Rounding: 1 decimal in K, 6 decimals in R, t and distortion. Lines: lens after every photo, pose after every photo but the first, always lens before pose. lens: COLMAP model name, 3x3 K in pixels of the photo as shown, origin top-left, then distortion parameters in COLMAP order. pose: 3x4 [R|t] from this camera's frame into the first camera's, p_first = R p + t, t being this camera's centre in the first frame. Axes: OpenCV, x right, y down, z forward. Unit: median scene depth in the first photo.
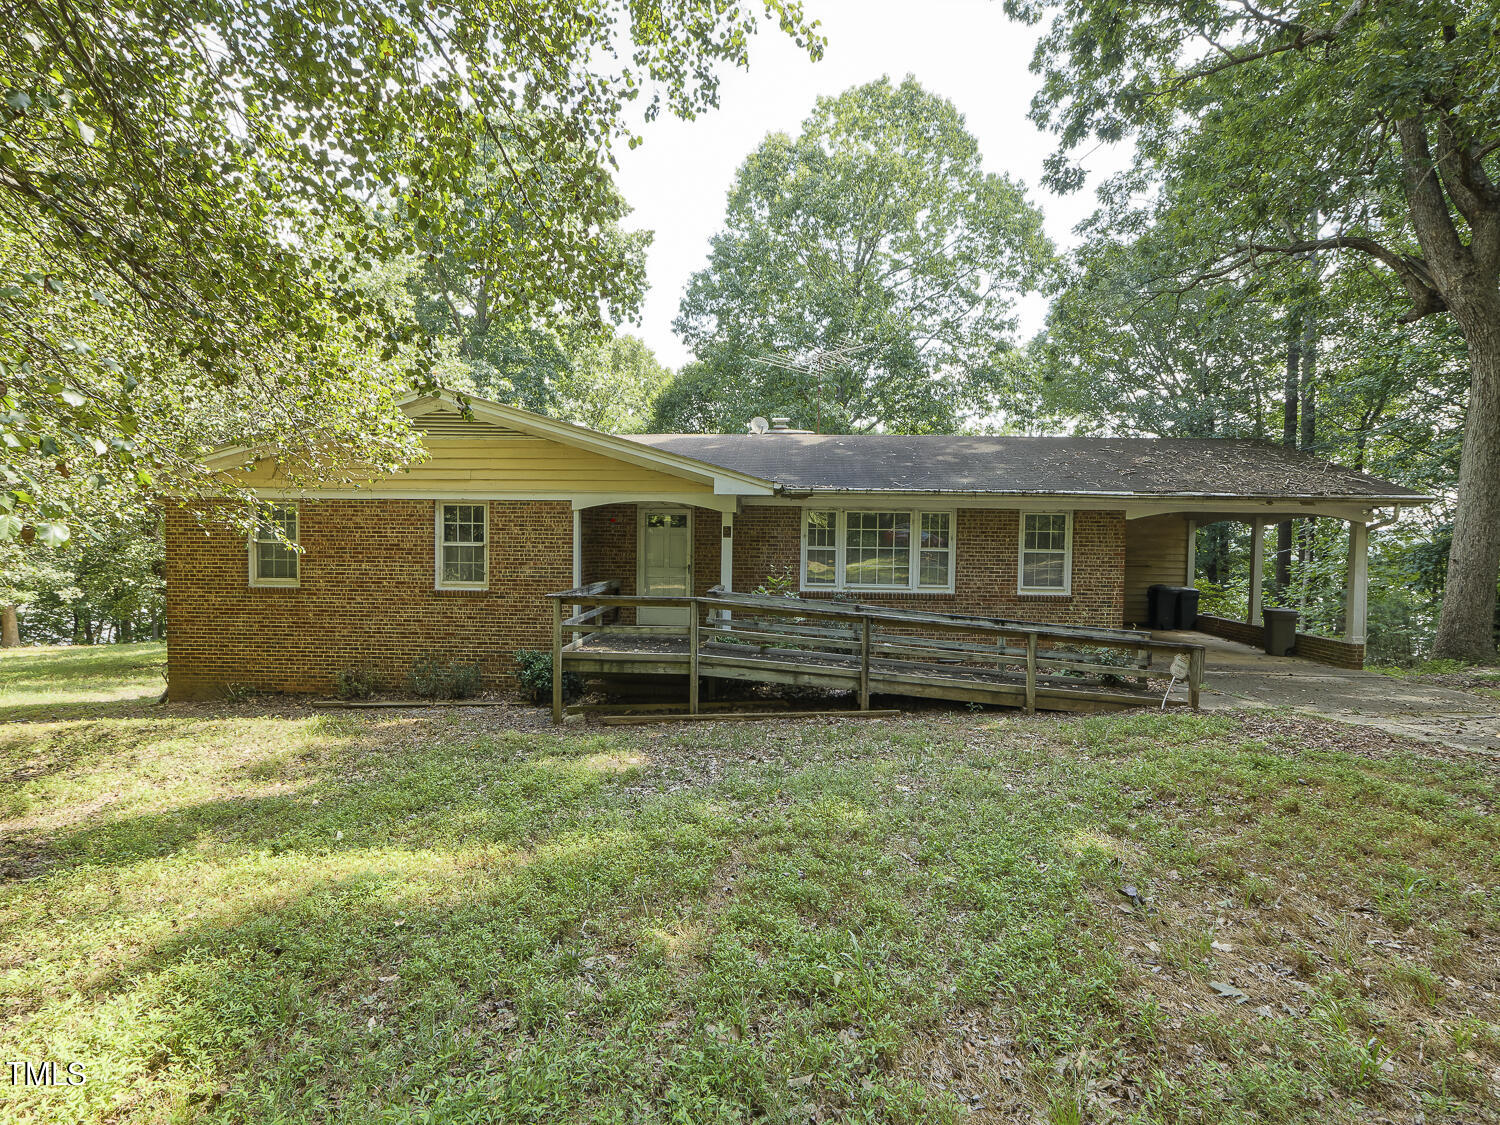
lens RADIAL K [[745.2, 0, 756.3], [0, 745.2, 561.9], [0, 0, 1]] dist [-0.033277, 0.000149]
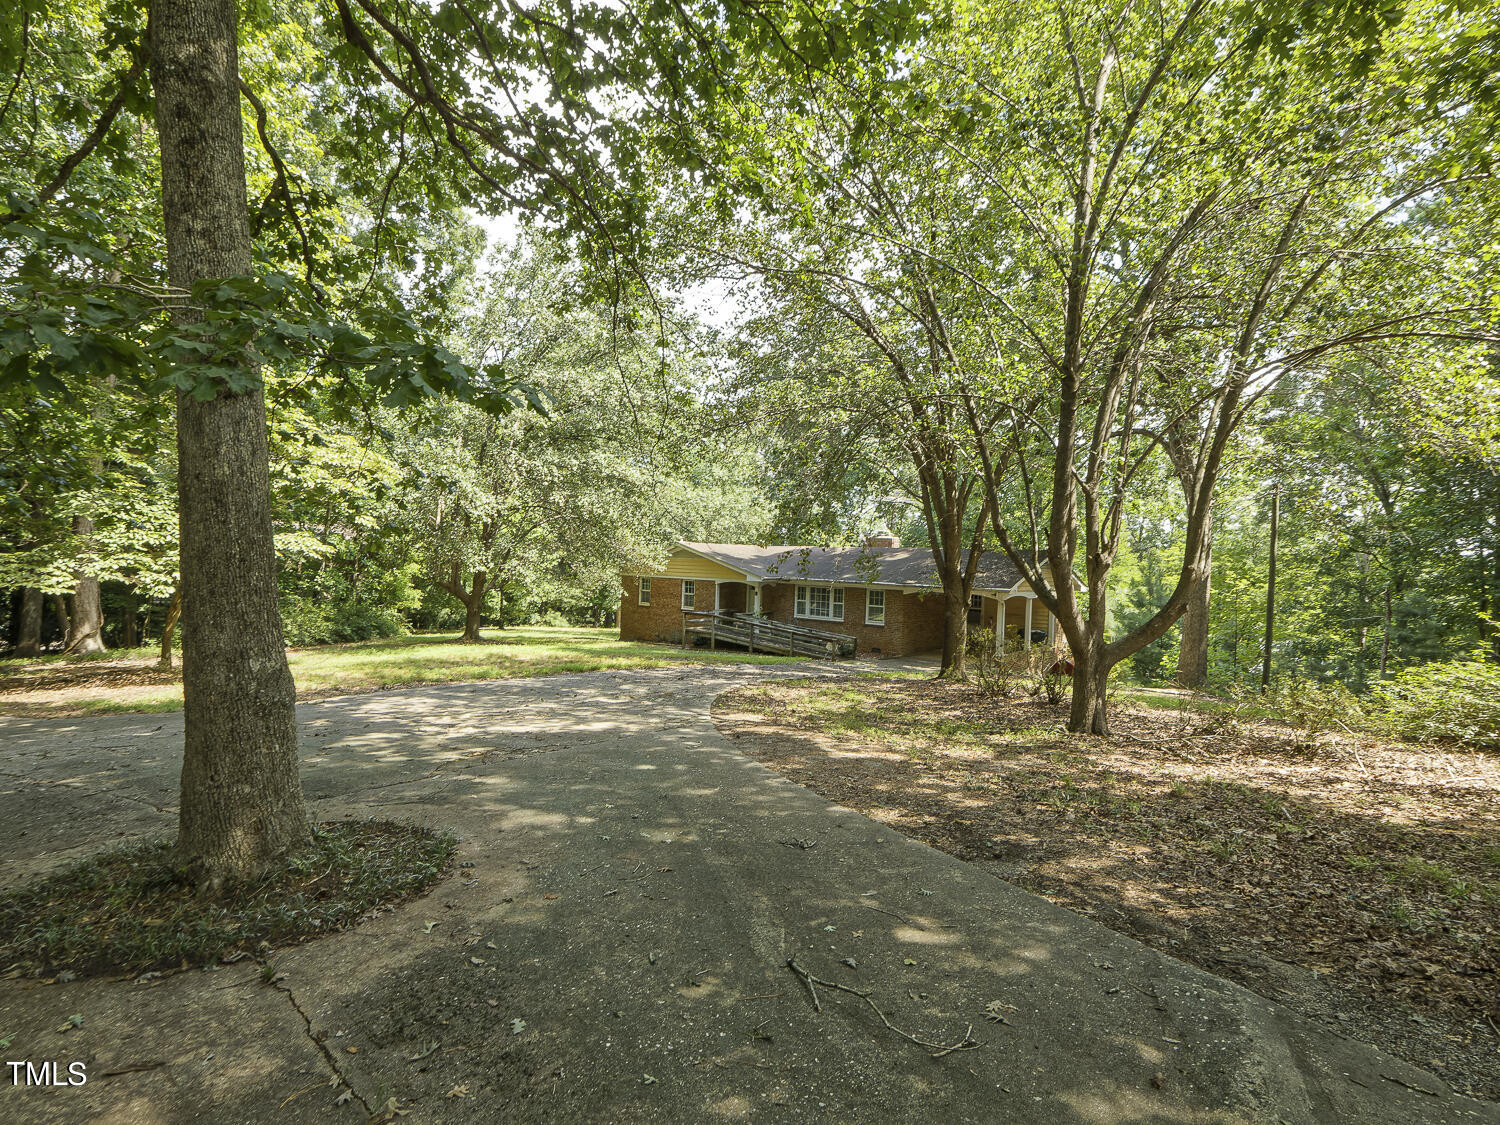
lens RADIAL K [[745.2, 0, 756.3], [0, 745.2, 561.9], [0, 0, 1]] dist [-0.033277, 0.000149]
pose [[0.790722, 0.013037, -0.612036, 1.546473], [-0.038787, 0.998831, -0.028834, -0.072362], [0.610945, 0.046539, 0.790304, -1.121697]]
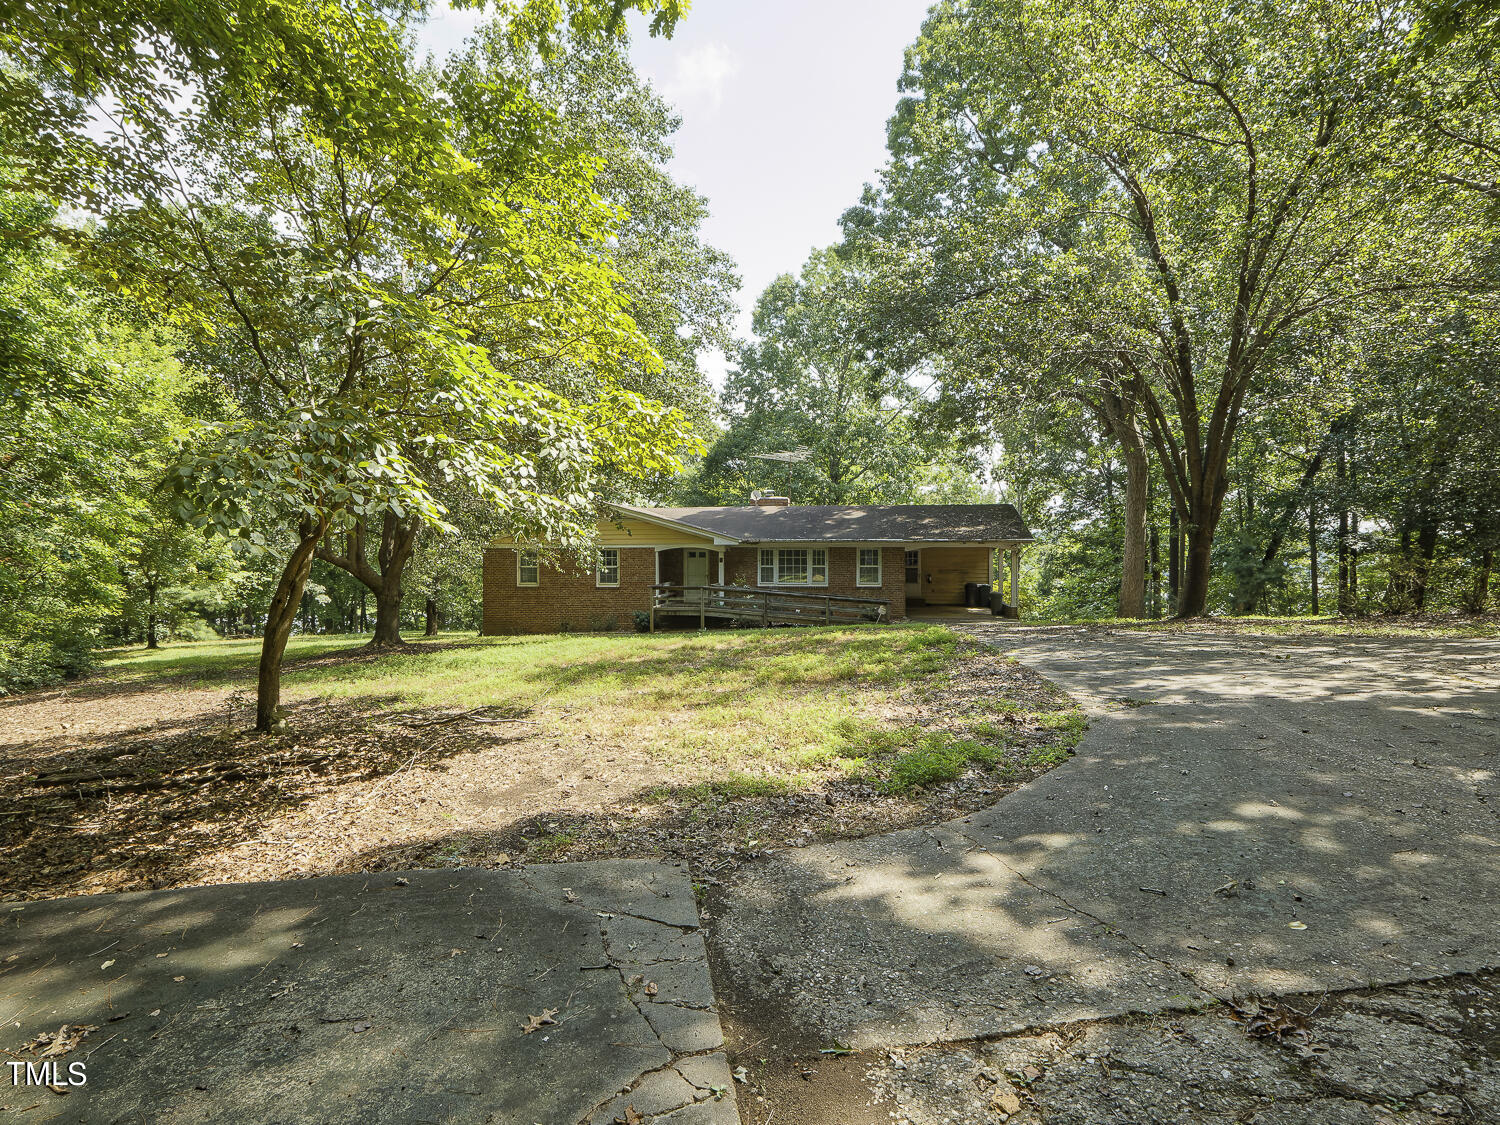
lens RADIAL K [[745.2, 0, 756.3], [0, 745.2, 561.9], [0, 0, 1]] dist [-0.033277, 0.000149]
pose [[0.996230, -0.012428, -0.085855, 0.249166], [0.011307, 0.999845, -0.013520, -0.002017], [0.086010, 0.012498, 0.996216, -1.207164]]
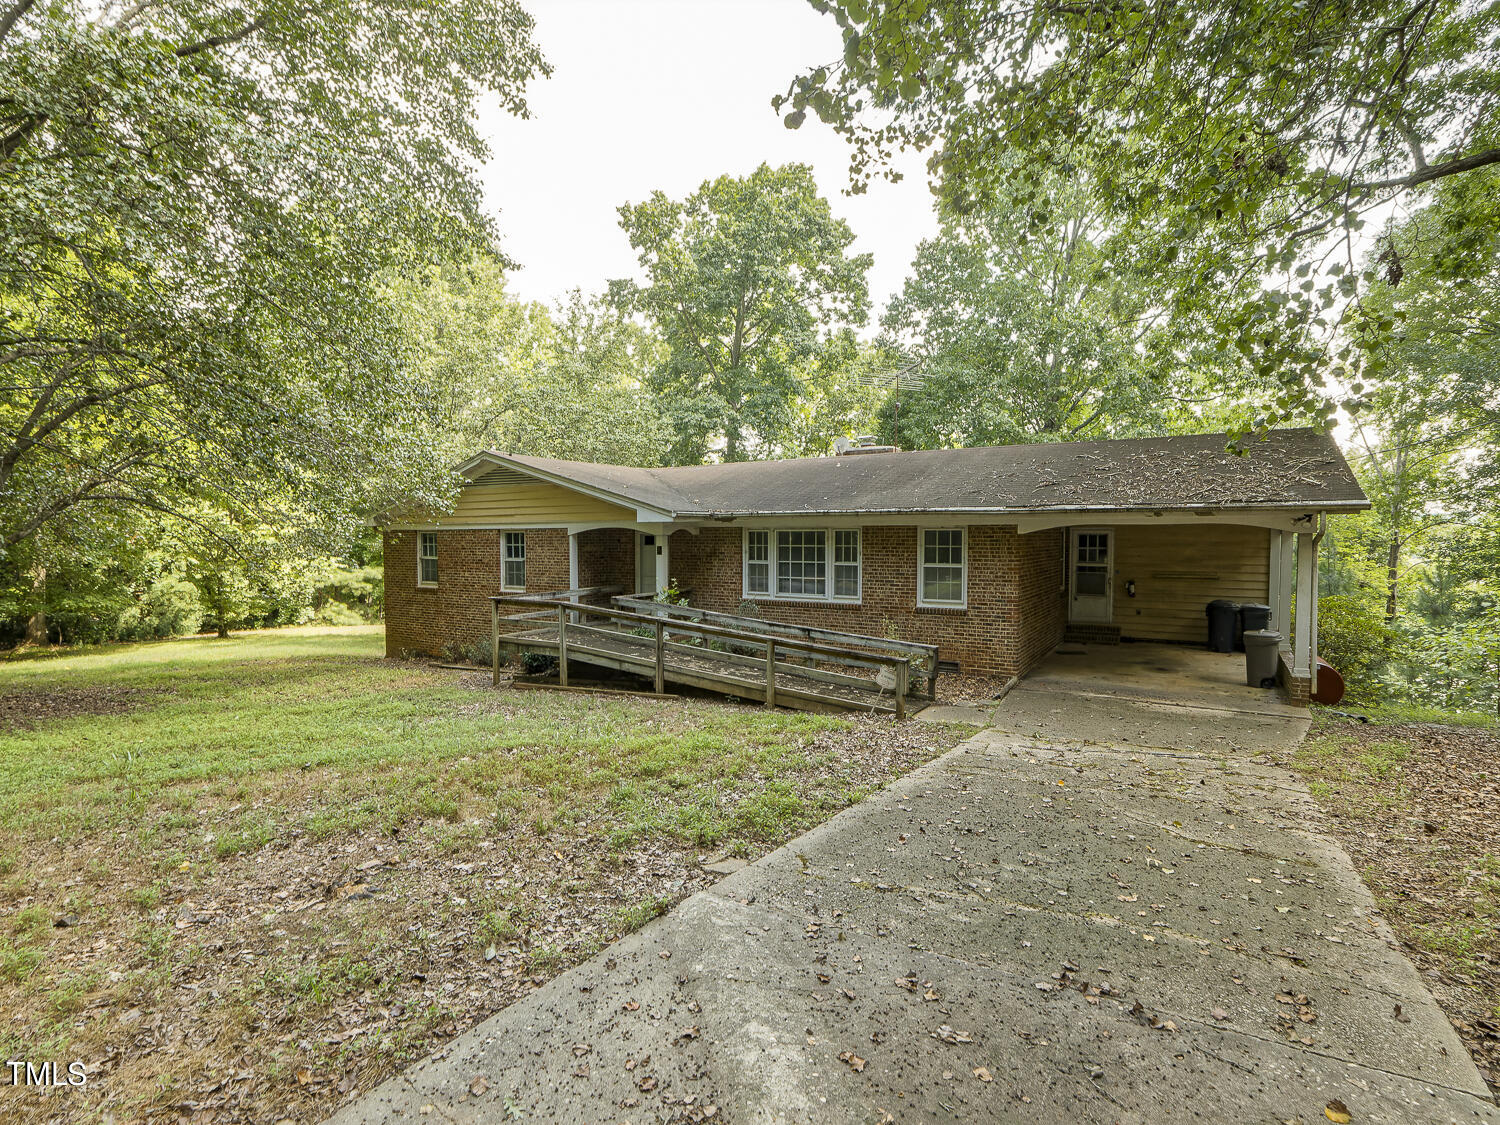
lens RADIAL K [[745.2, 0, 756.3], [0, 745.2, 561.9], [0, 0, 1]] dist [-0.033277, 0.000149]
pose [[0.883920, 0.001652, -0.467636, 0.647933], [-0.001752, 0.999998, 0.000220, -0.019653], [0.467635, 0.000625, 0.883921, -0.038286]]
